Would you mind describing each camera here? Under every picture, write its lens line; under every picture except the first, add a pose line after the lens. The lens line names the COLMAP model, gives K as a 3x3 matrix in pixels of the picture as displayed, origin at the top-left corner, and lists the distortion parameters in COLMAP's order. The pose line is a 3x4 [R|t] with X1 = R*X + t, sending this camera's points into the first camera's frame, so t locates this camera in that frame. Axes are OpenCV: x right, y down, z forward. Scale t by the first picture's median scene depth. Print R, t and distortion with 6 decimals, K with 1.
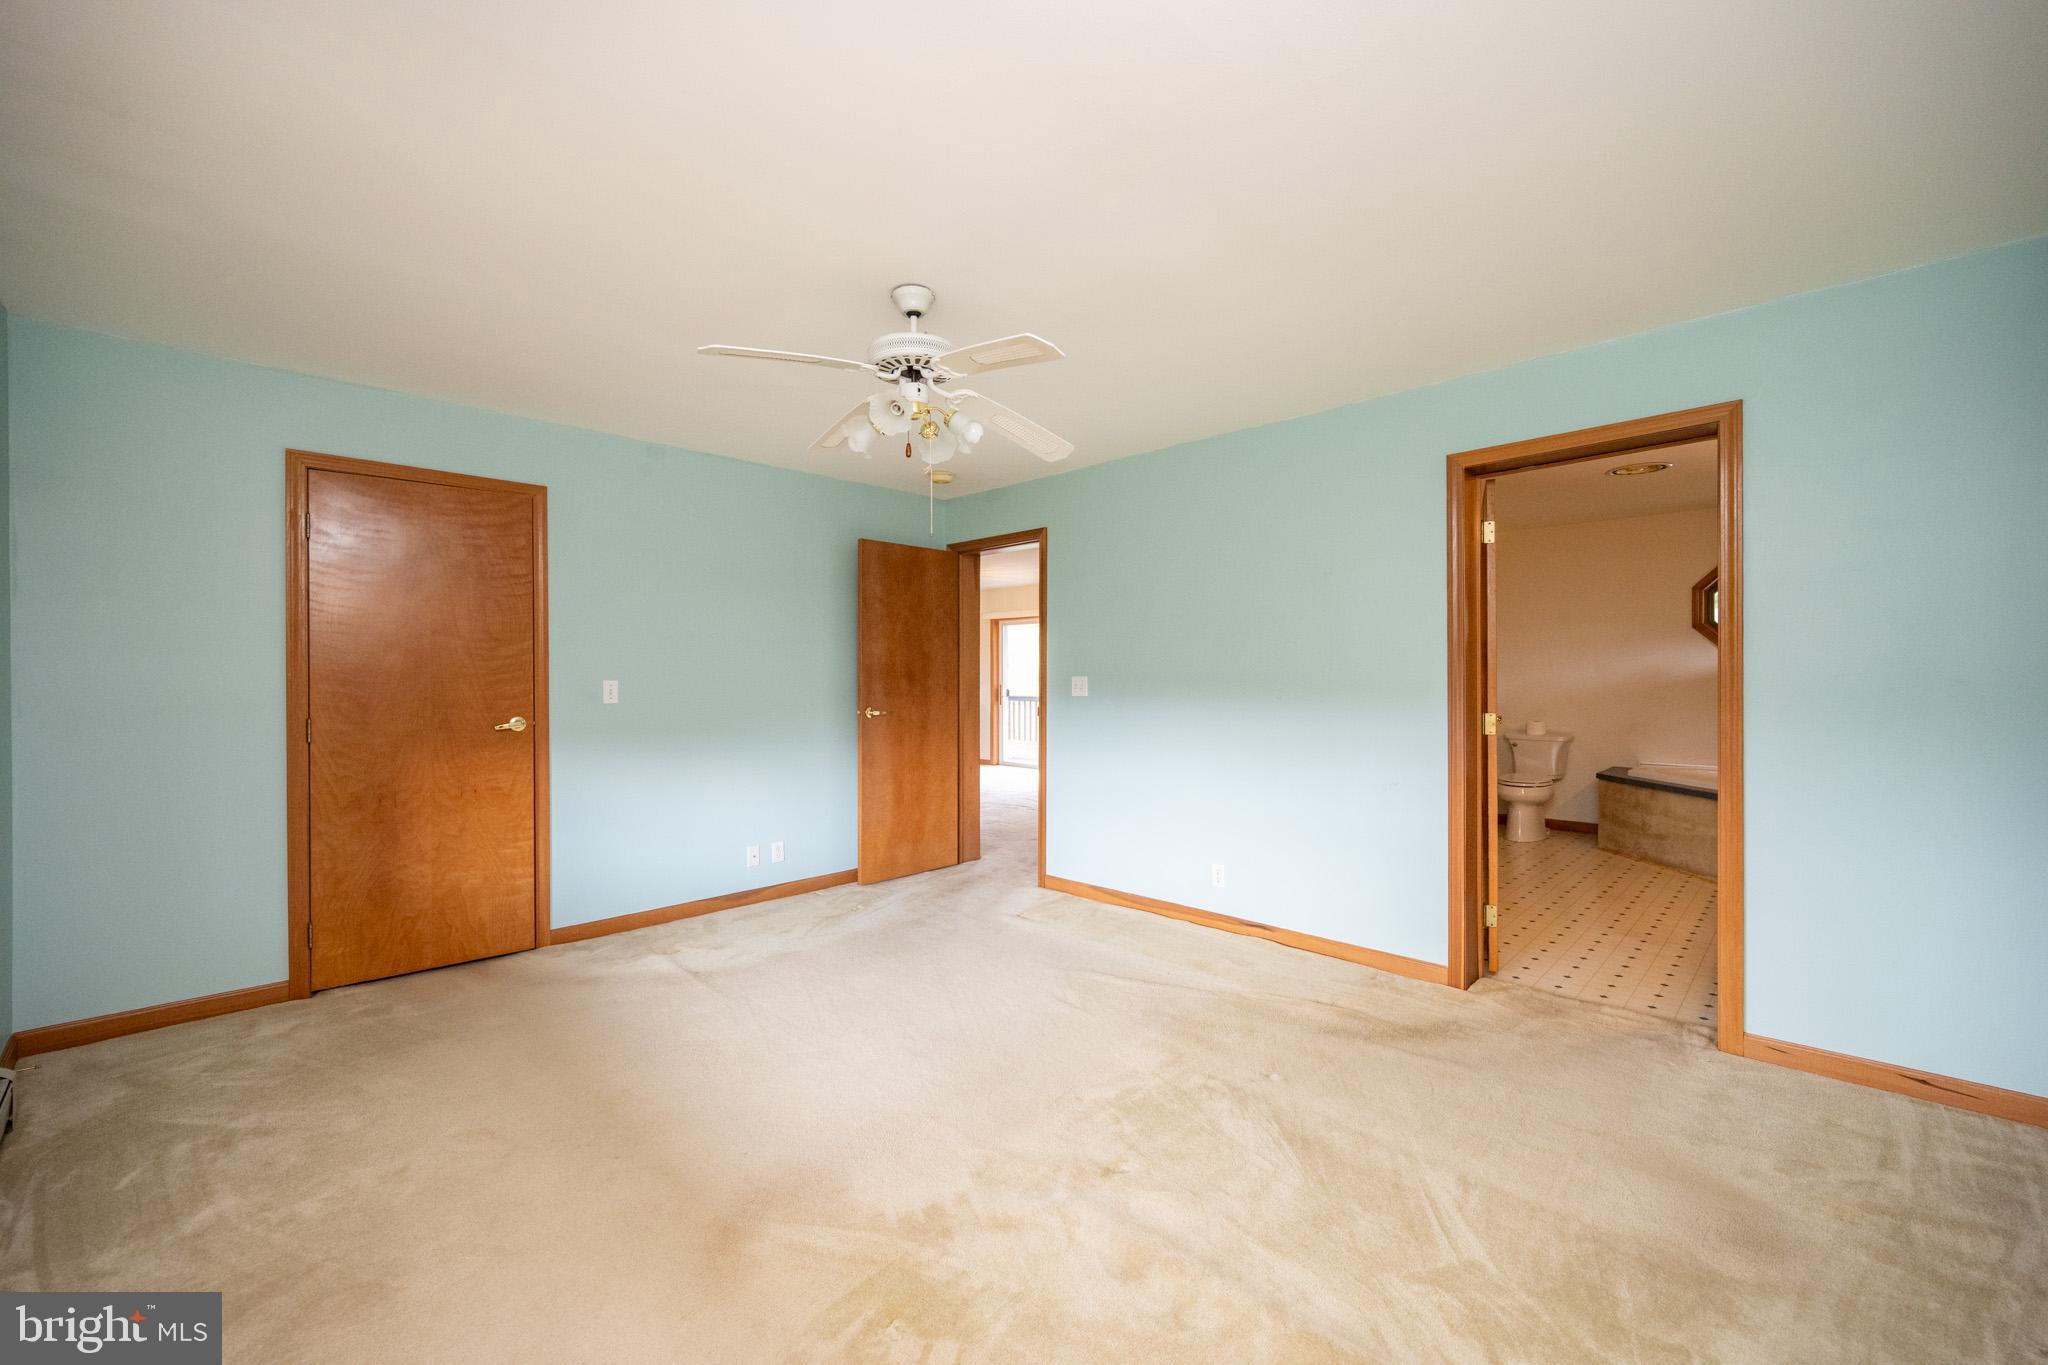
lens RADIAL K [[816.7, 0, 1022.7], [0, 816.7, 683.1], [0, 0, 1]] dist [-0.003699, 0.000626]
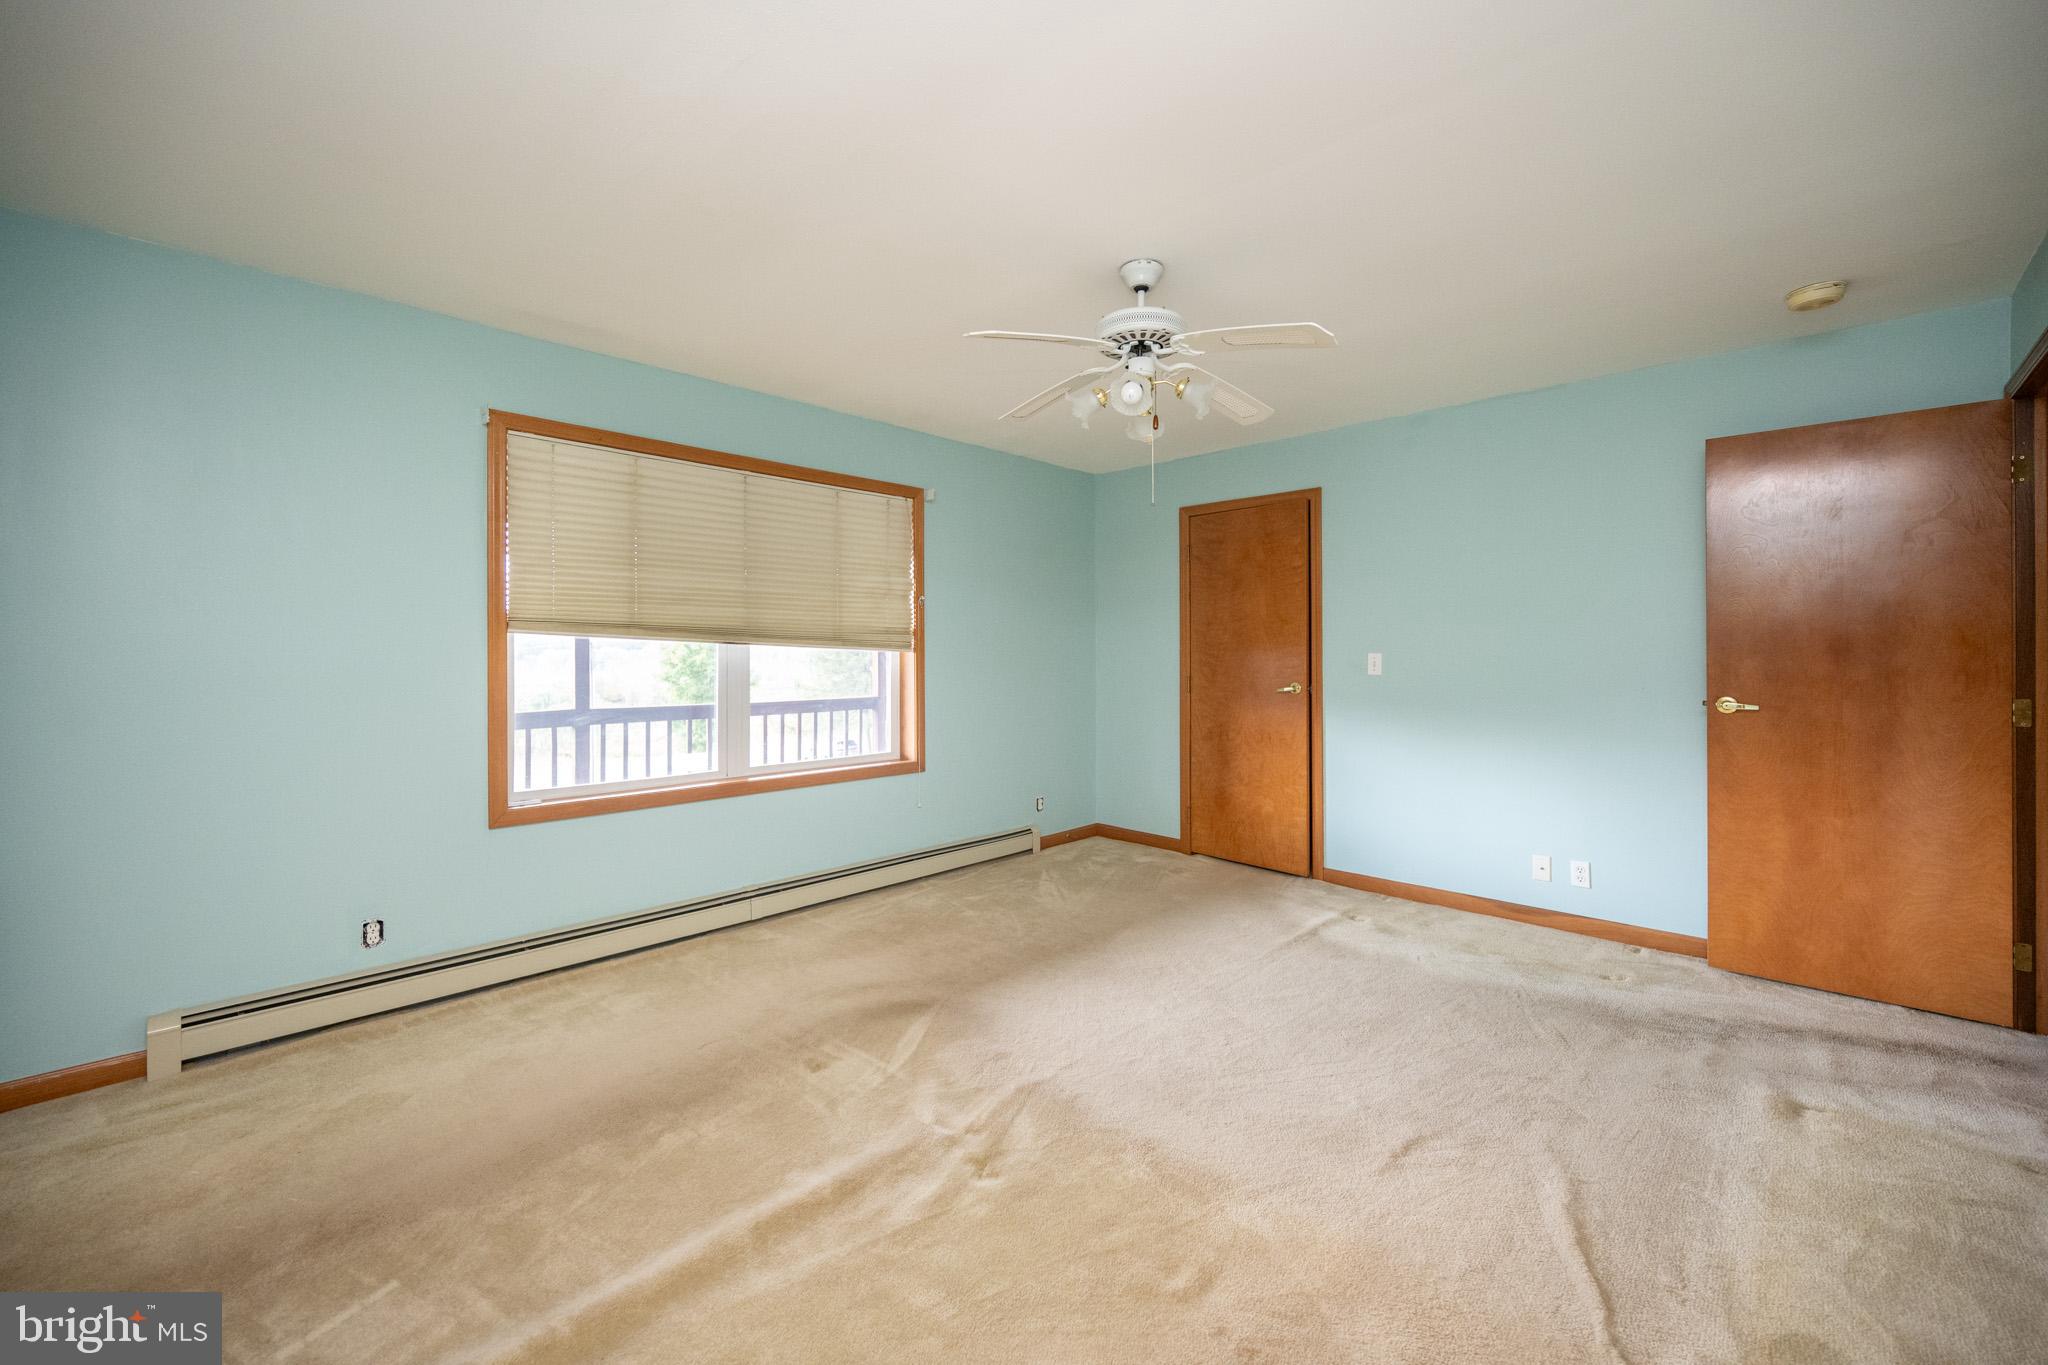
lens RADIAL K [[816.7, 0, 1028.0], [0, 816.7, 653.9], [0, 0, 1]] dist [-0.003699, 0.000626]
pose [[0.008122, 0.004734, -0.999956, 0.554409], [-0.005754, 0.999972, 0.004687, -0.004690], [0.999950, 0.005715, 0.008149, 0.544735]]
